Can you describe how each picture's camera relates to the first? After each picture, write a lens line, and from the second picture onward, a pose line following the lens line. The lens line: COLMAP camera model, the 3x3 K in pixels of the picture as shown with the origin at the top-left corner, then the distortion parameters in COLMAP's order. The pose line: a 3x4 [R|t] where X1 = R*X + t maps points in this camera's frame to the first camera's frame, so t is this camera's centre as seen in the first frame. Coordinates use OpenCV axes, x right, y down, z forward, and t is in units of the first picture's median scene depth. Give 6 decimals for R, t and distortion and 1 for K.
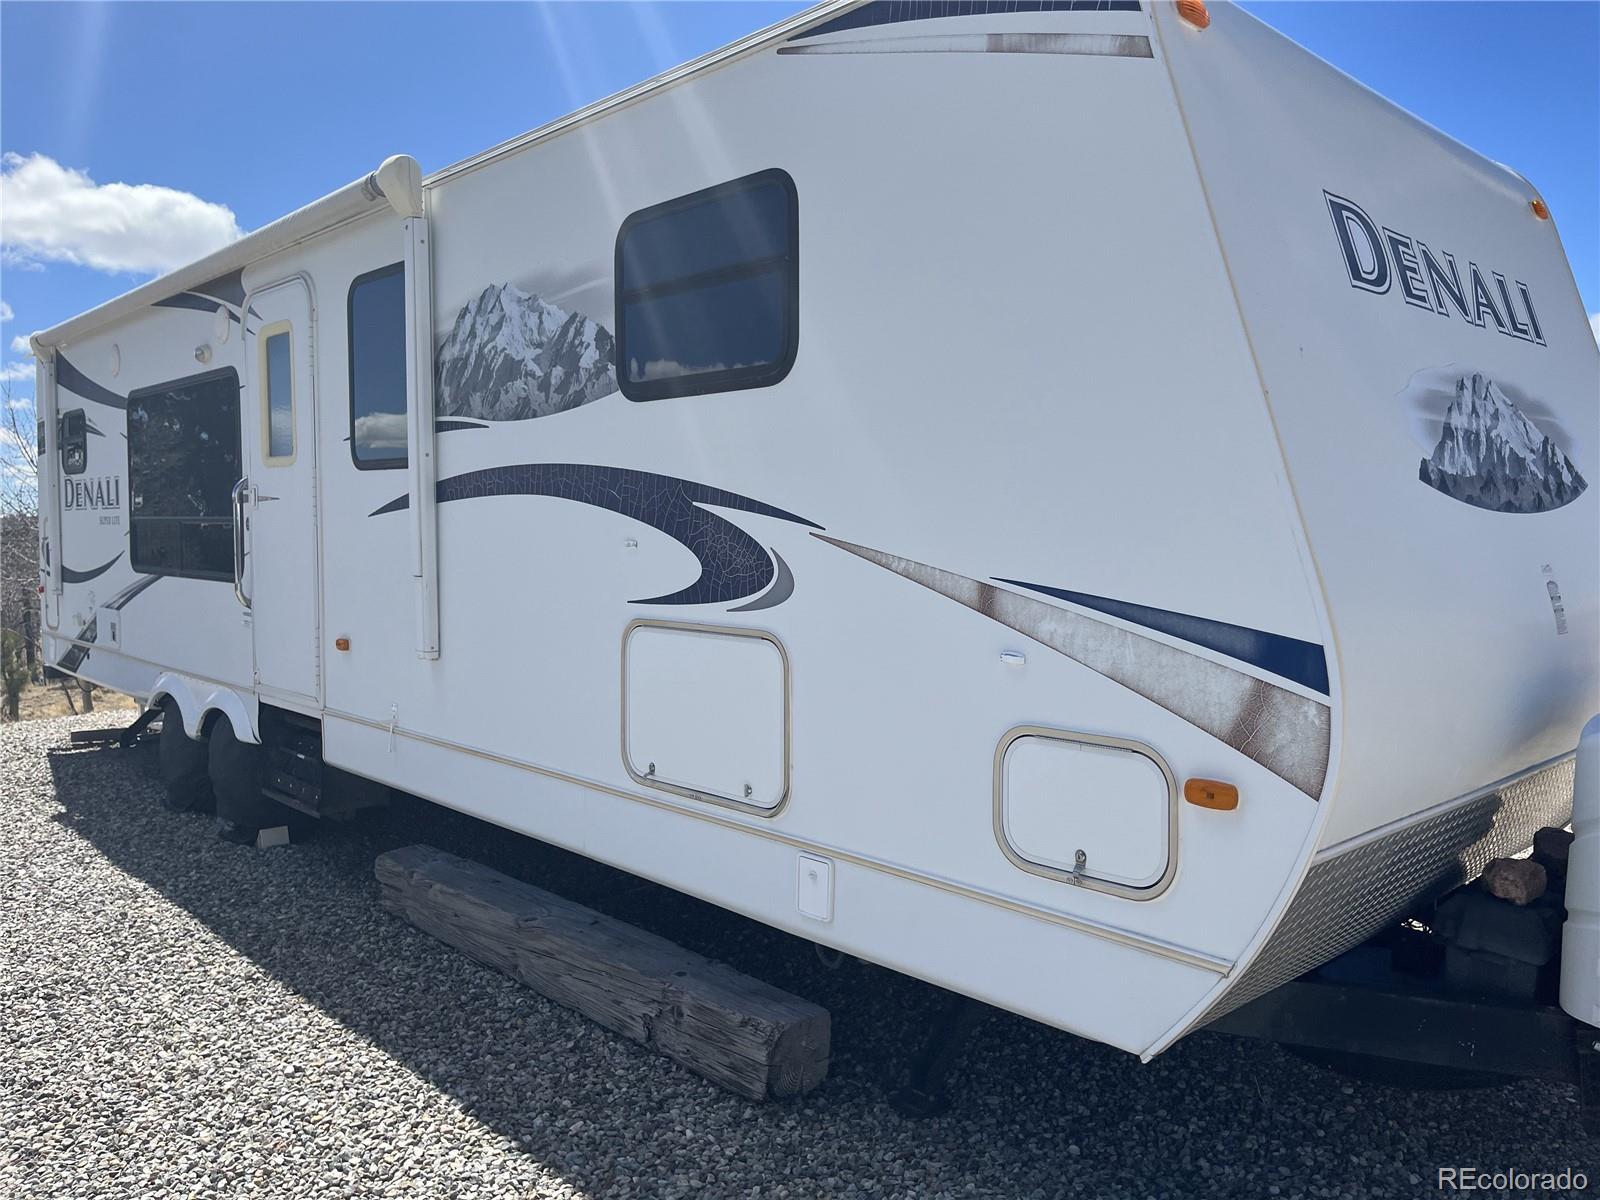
lens RADIAL K [[1226.3, 0, 865.0], [0, 1226.3, 579.1], [0, 0, 1]] dist [0.073249, -0.105614]
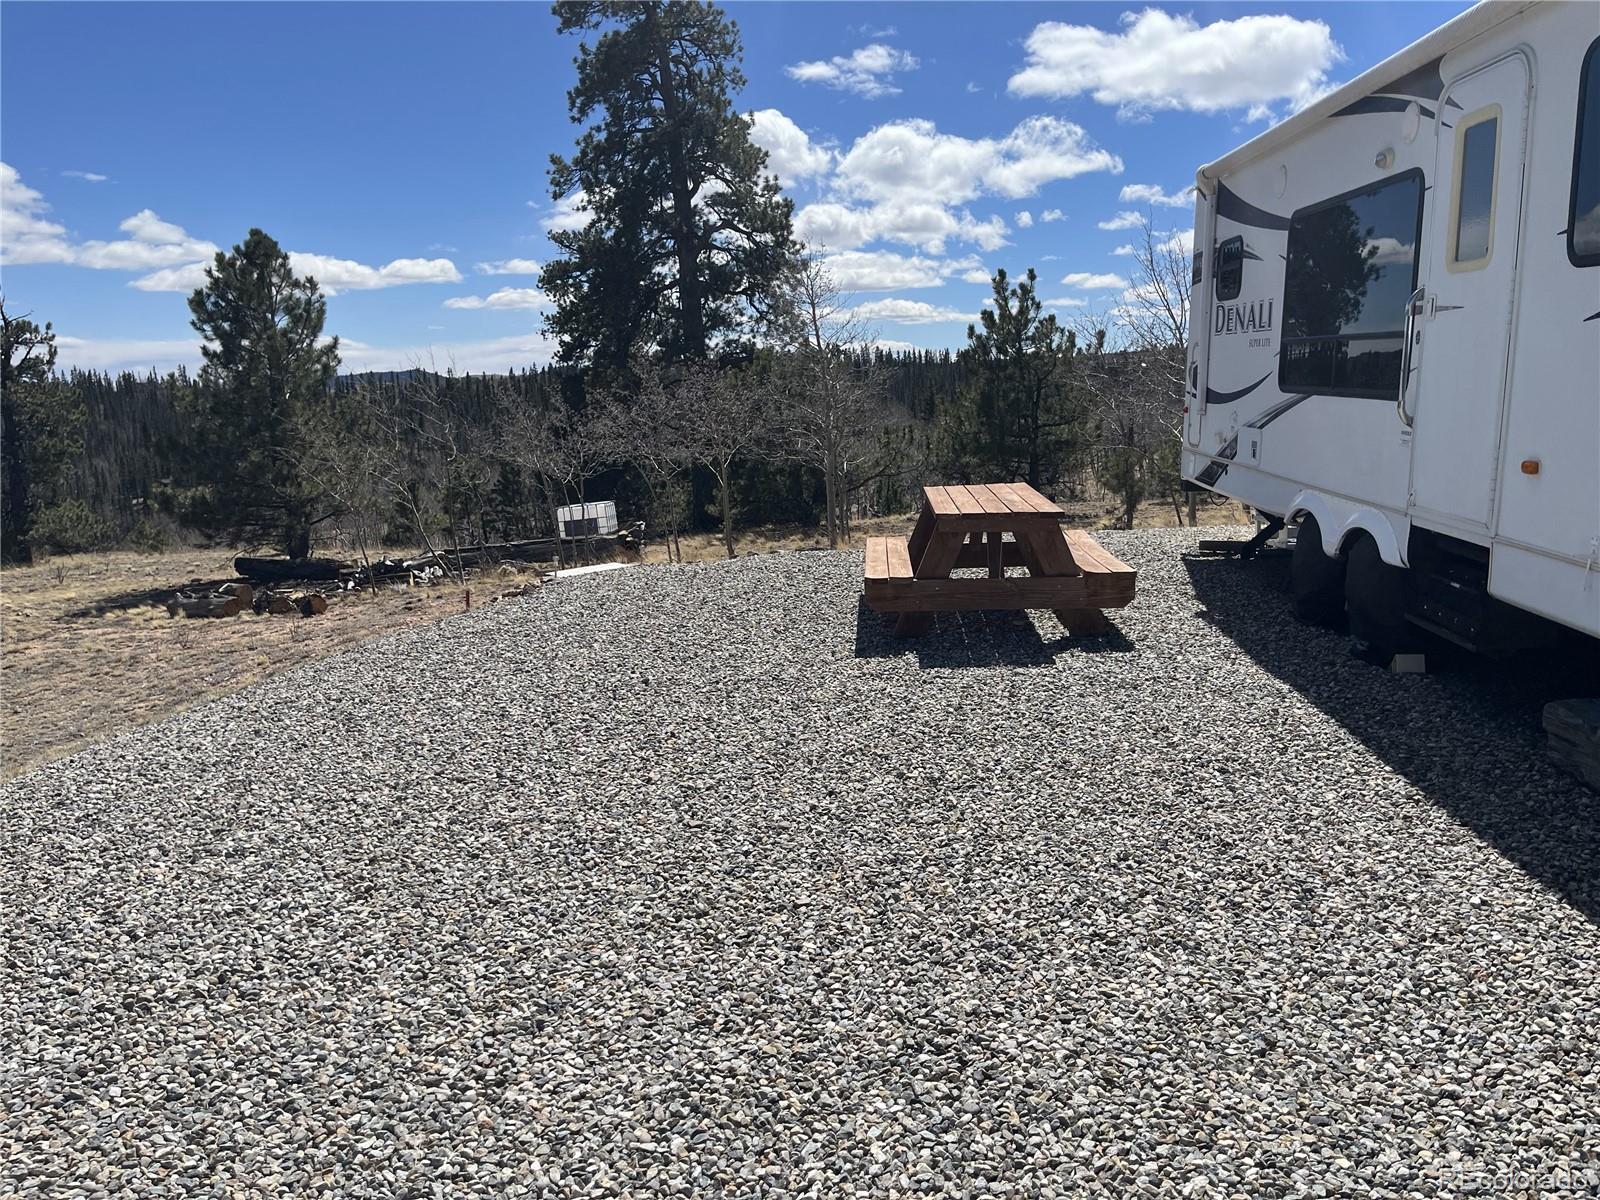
lens RADIAL K [[1230.7, 0, 768.7], [0, 1230.7, 599.7], [0, 0, 1]] dist [0.084880, -0.120544]
pose [[0.649141, 0.125314, -0.750275, -0.116866], [-0.011616, 0.987855, 0.154946, 0.017820], [0.760579, -0.091866, 0.642713, -0.024954]]
